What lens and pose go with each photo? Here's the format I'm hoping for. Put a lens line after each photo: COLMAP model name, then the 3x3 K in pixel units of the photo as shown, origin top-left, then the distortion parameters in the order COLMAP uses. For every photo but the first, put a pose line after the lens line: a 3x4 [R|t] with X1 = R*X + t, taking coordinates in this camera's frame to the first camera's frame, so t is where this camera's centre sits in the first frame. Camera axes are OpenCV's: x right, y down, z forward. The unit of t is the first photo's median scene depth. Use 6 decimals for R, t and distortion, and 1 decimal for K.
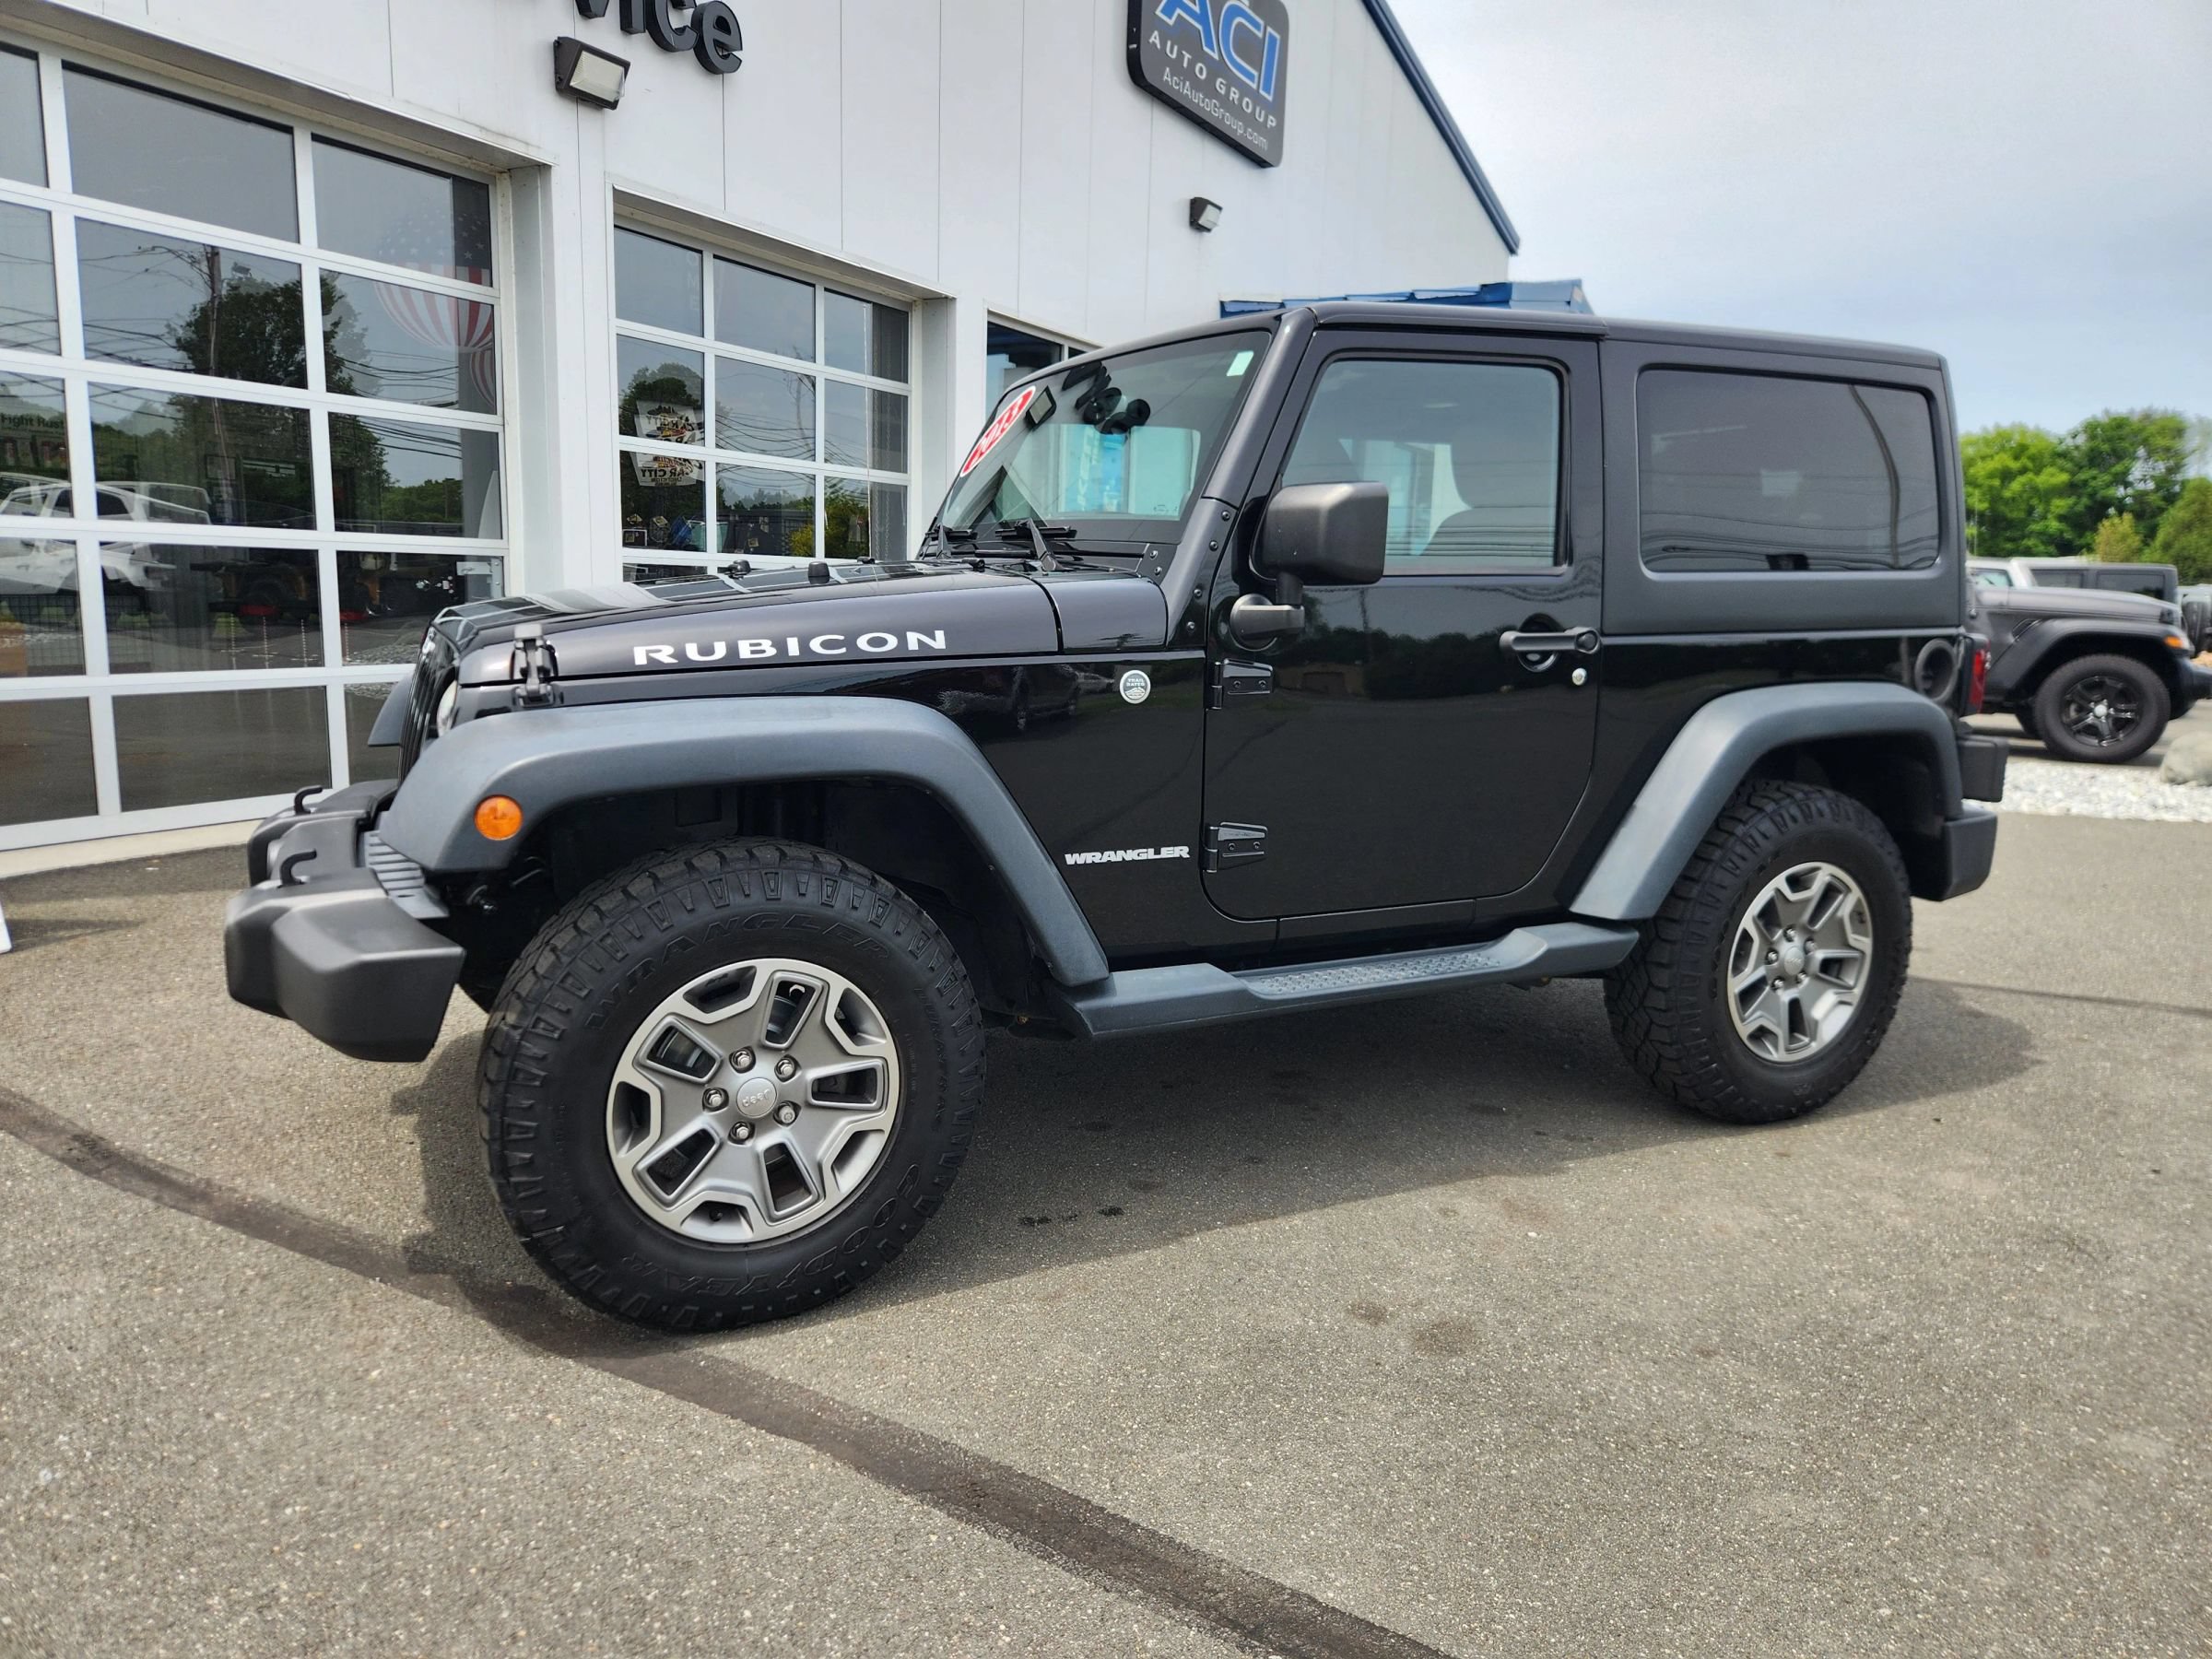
lens RADIAL K [[1494.4, 0, 1087.3], [0, 1494.4, 806.9], [0, 0, 1]] dist [0.075479, -0.067626]
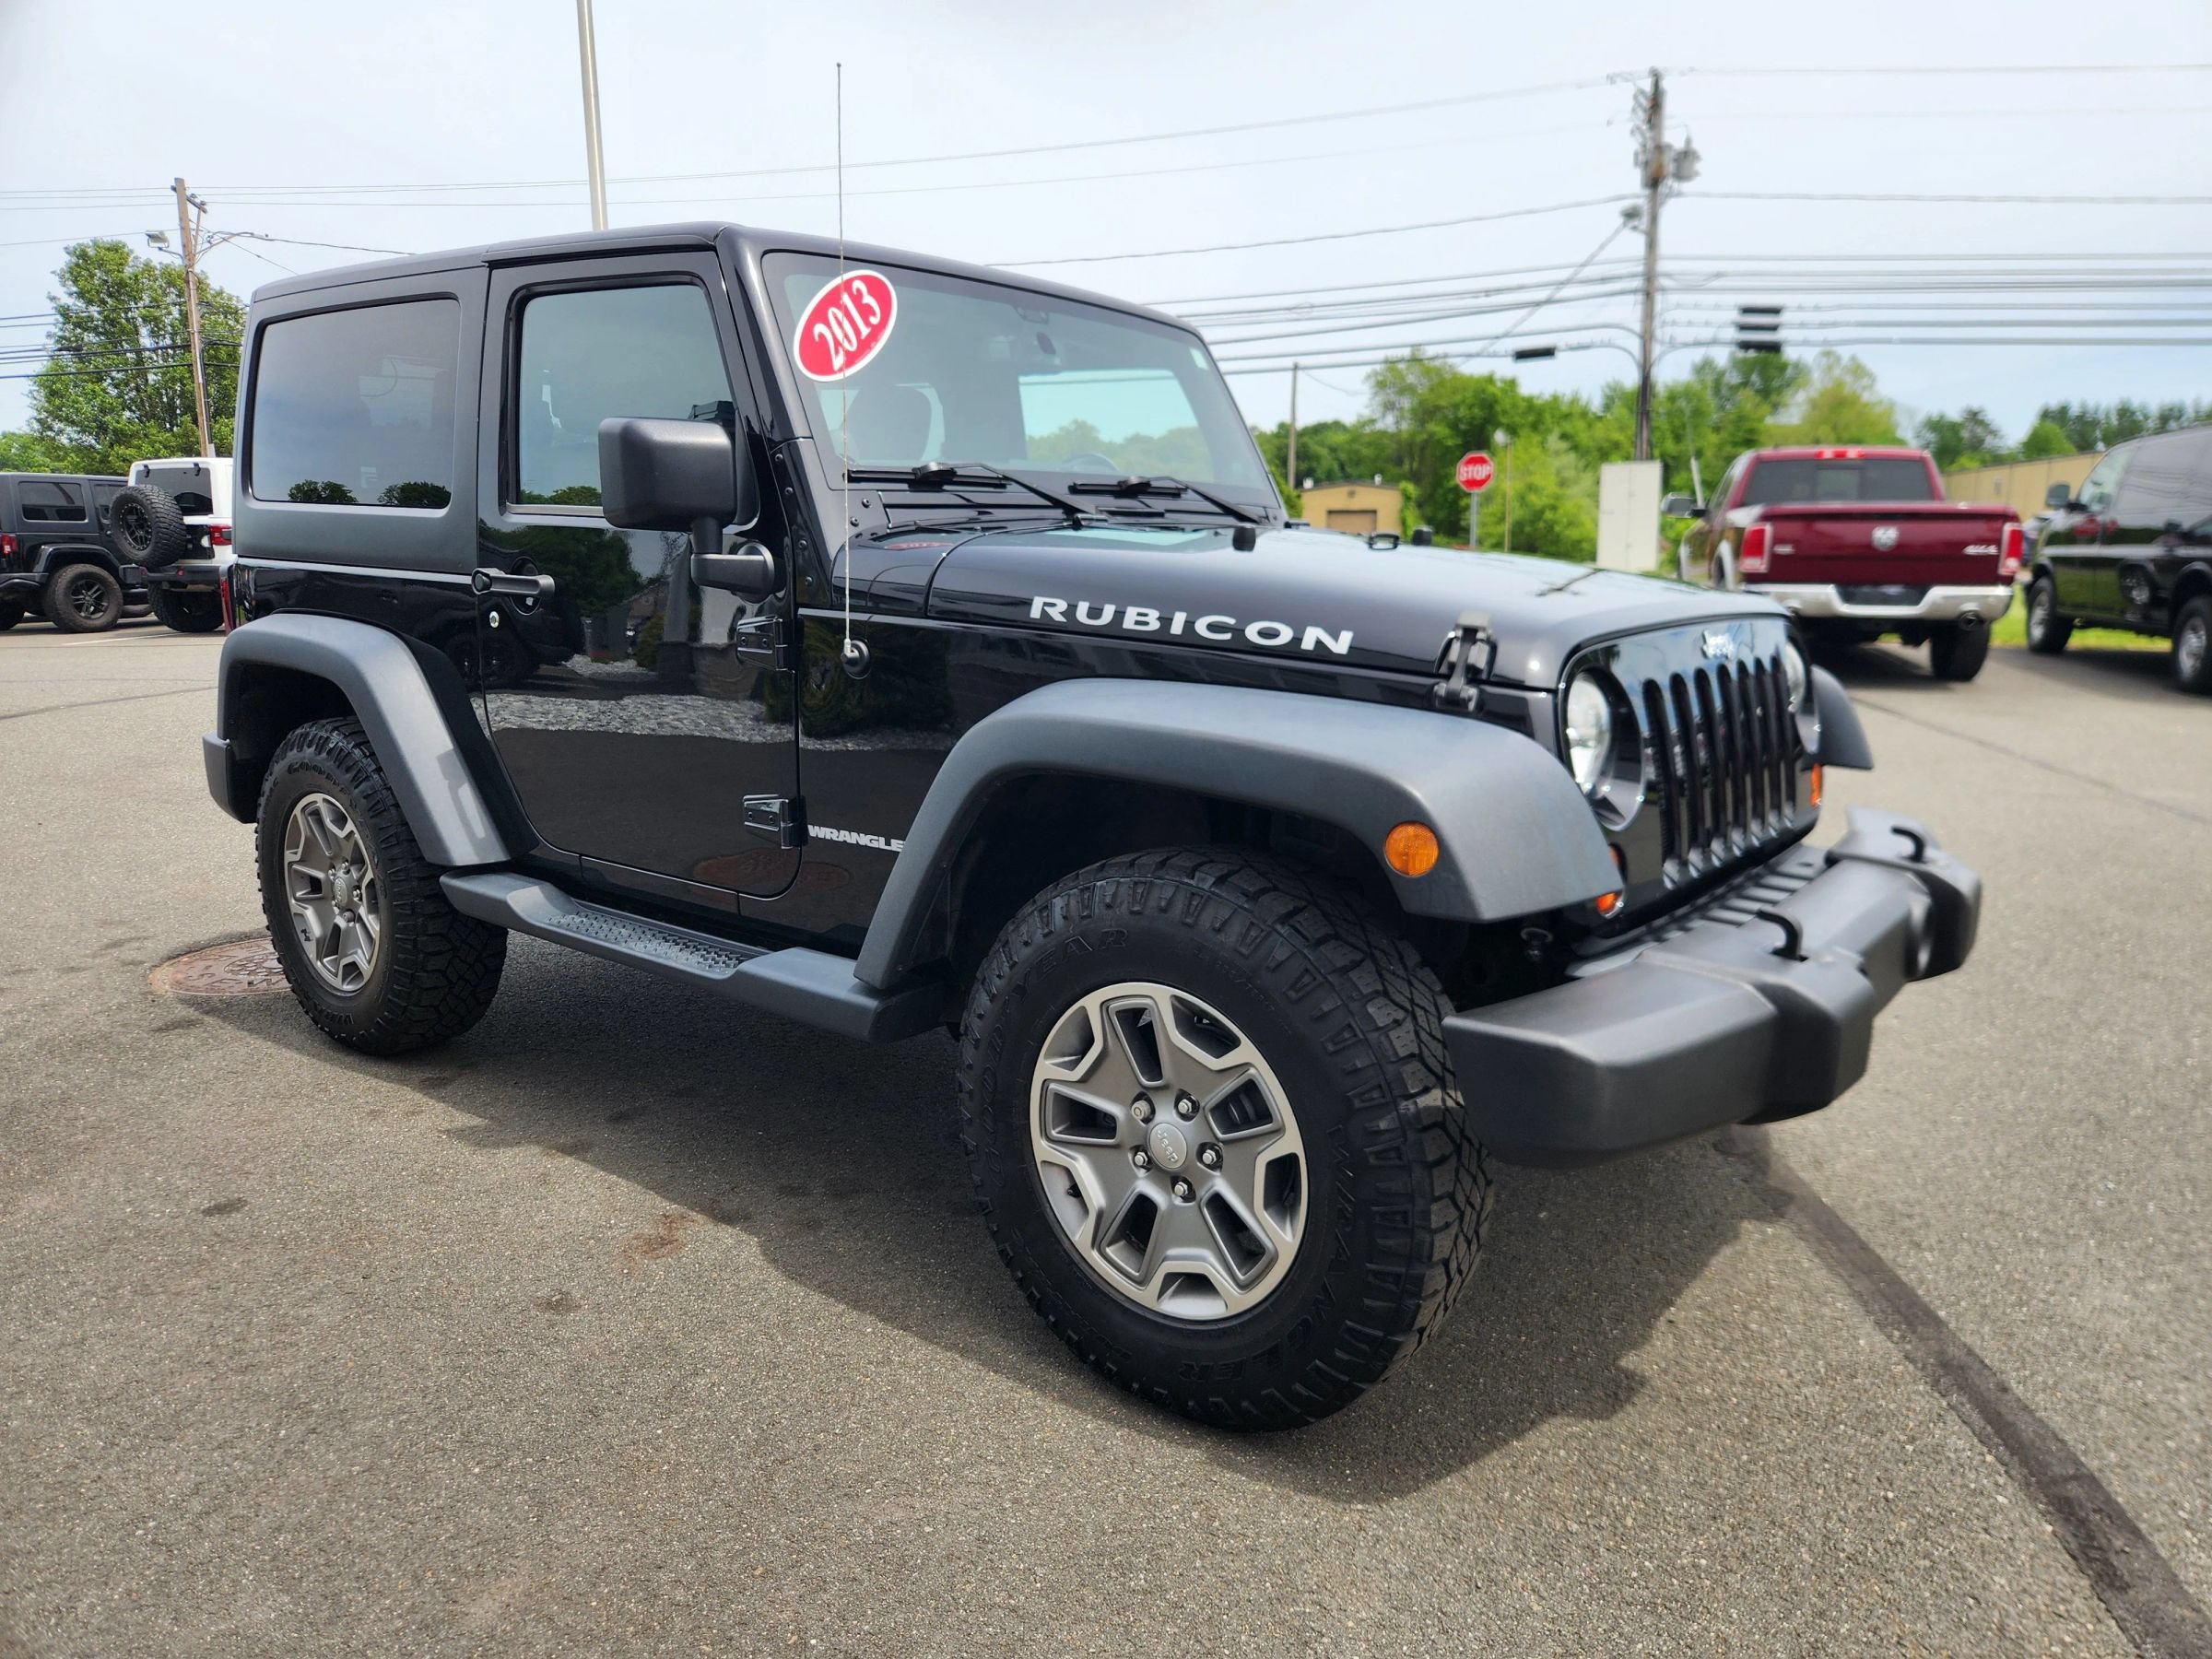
lens RADIAL K [[1477.3, 0, 1129.6], [0, 1477.3, 827.7], [0, 0, 1]] dist [0.066311, -0.062747]
pose [[-0.436422, -0.198878, 0.877487, -0.970209], [0.120865, 0.953467, 0.276211, -0.258077], [-0.891587, 0.226602, -0.392076, 1.537040]]
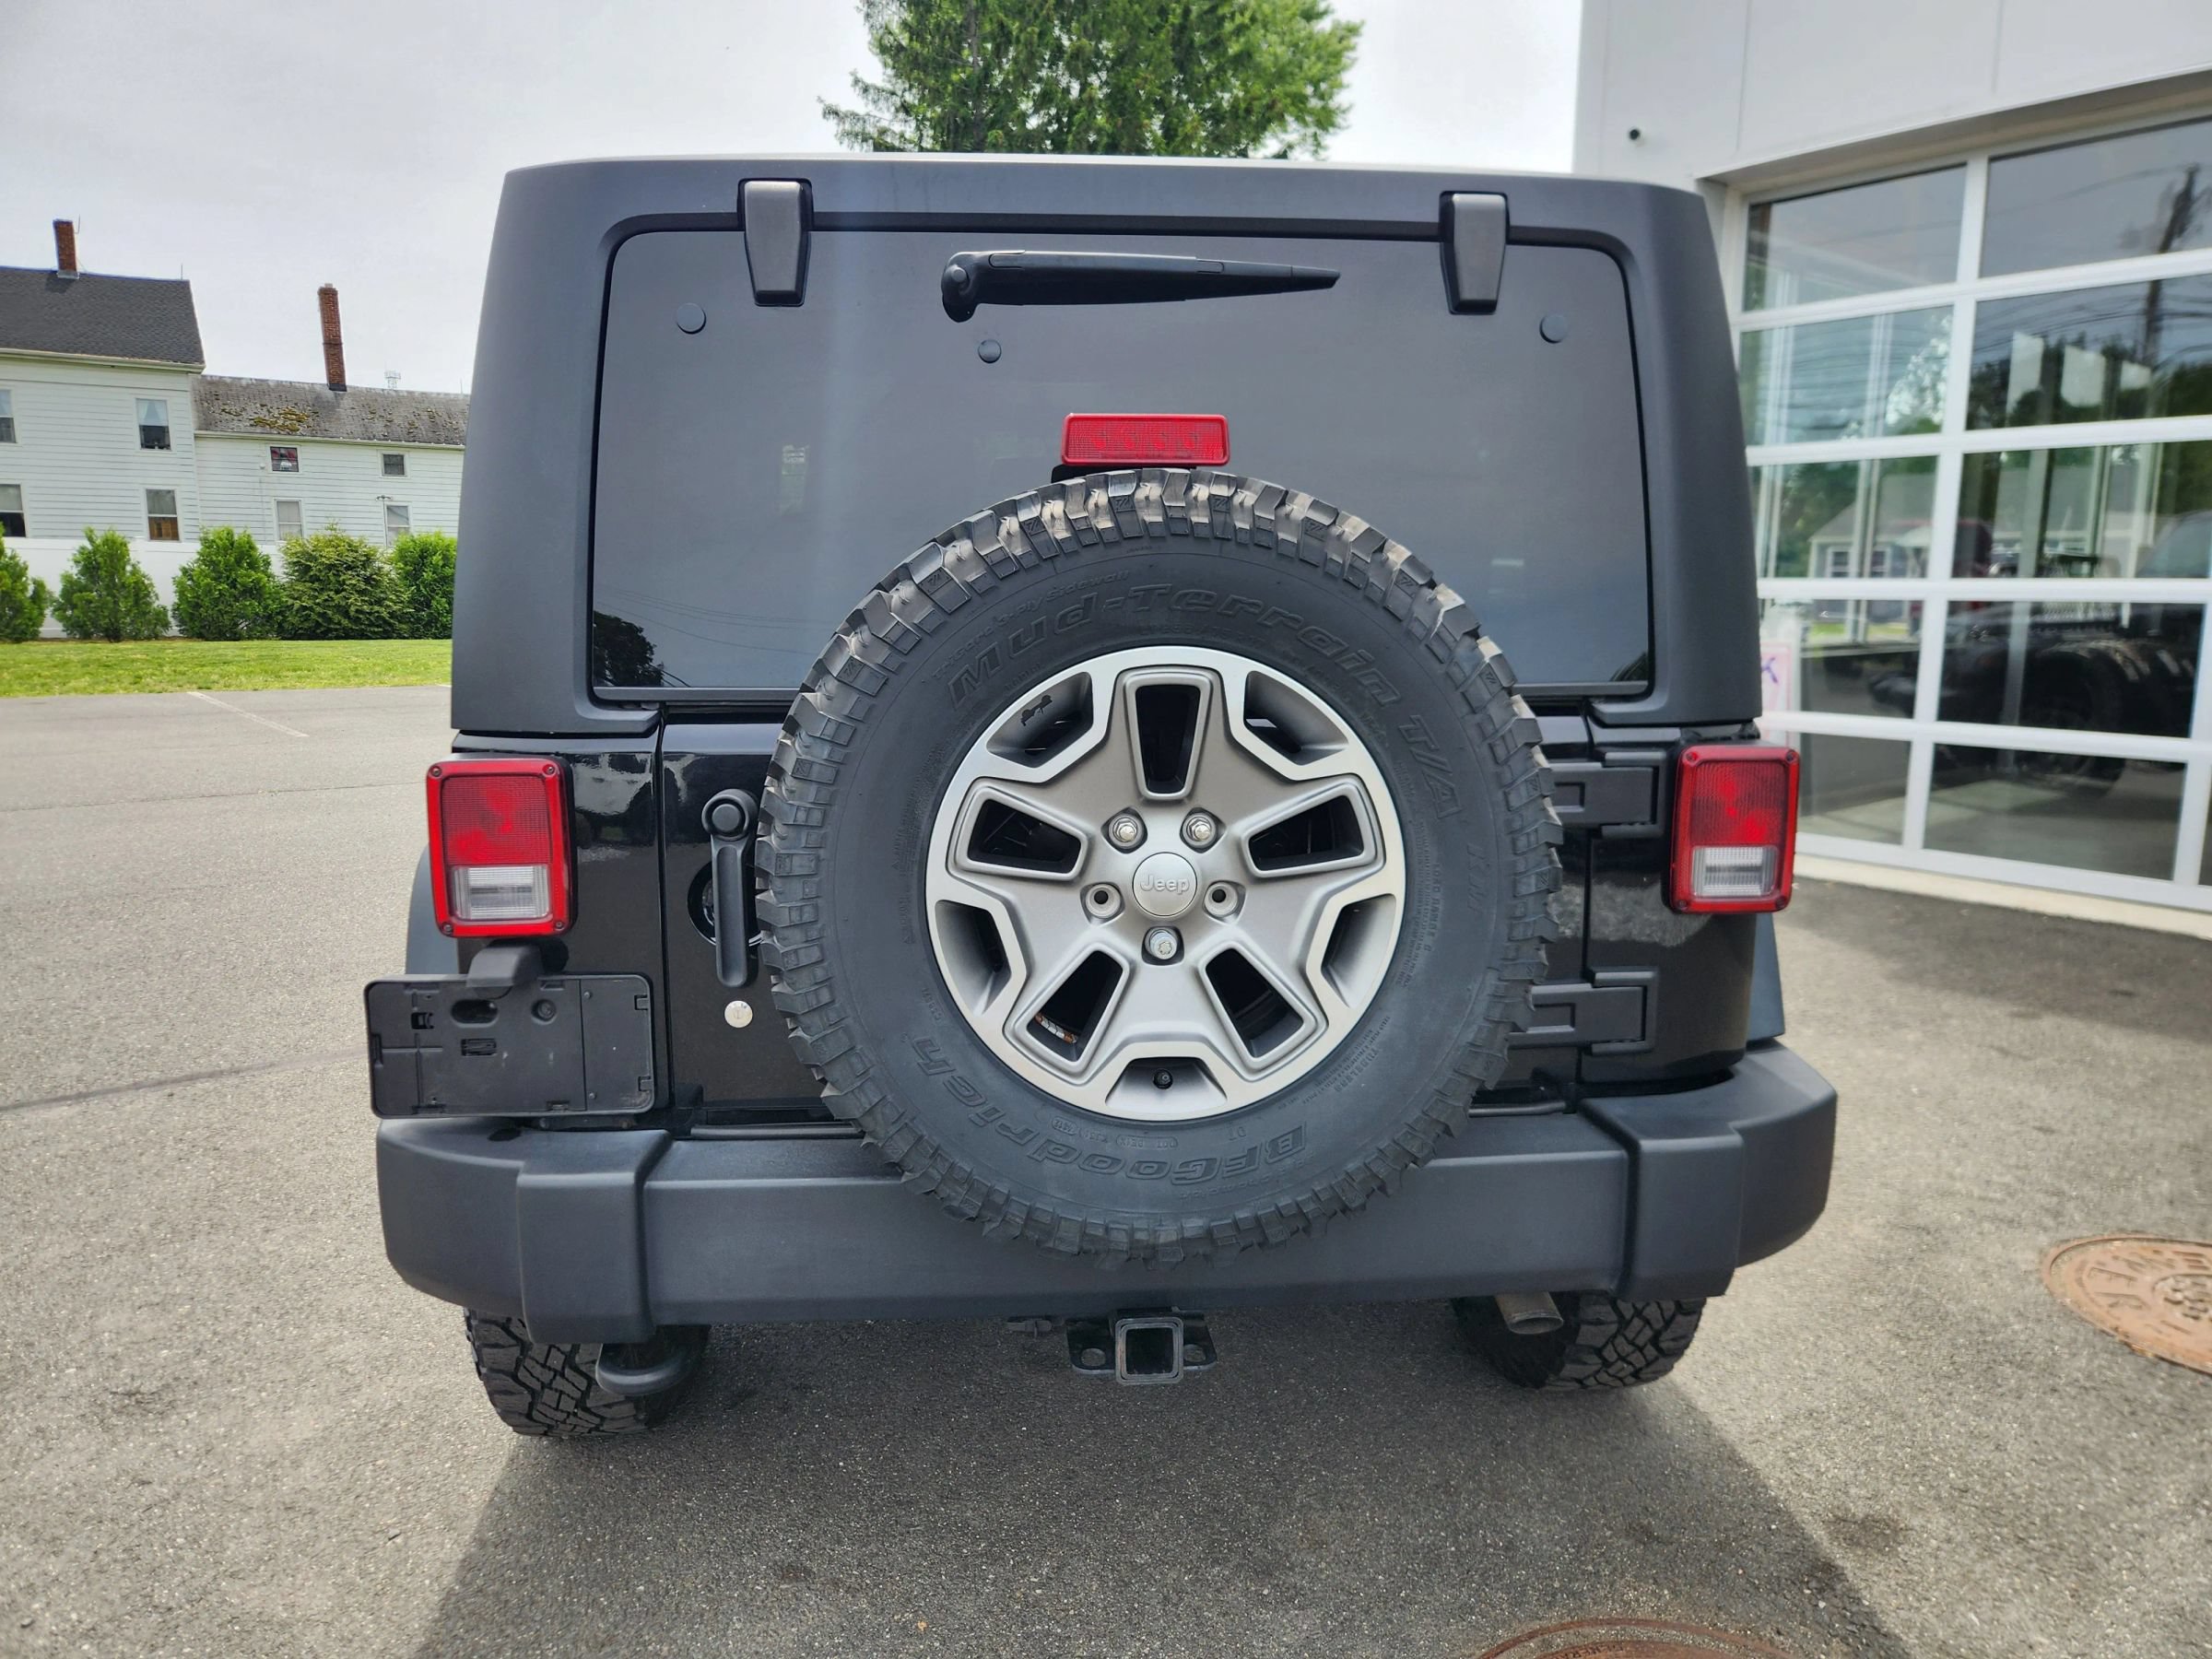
lens RADIAL K [[1482.7, 0, 1080.0], [0, 1482.7, 821.1], [0, 0, 1]] dist [0.080329, -0.071413]
pose [[-0.370133, 0.120828, -0.921087, 1.135194], [-0.151925, 0.970283, 0.188332, -0.252920], [0.916472, 0.209644, -0.340777, 1.622711]]
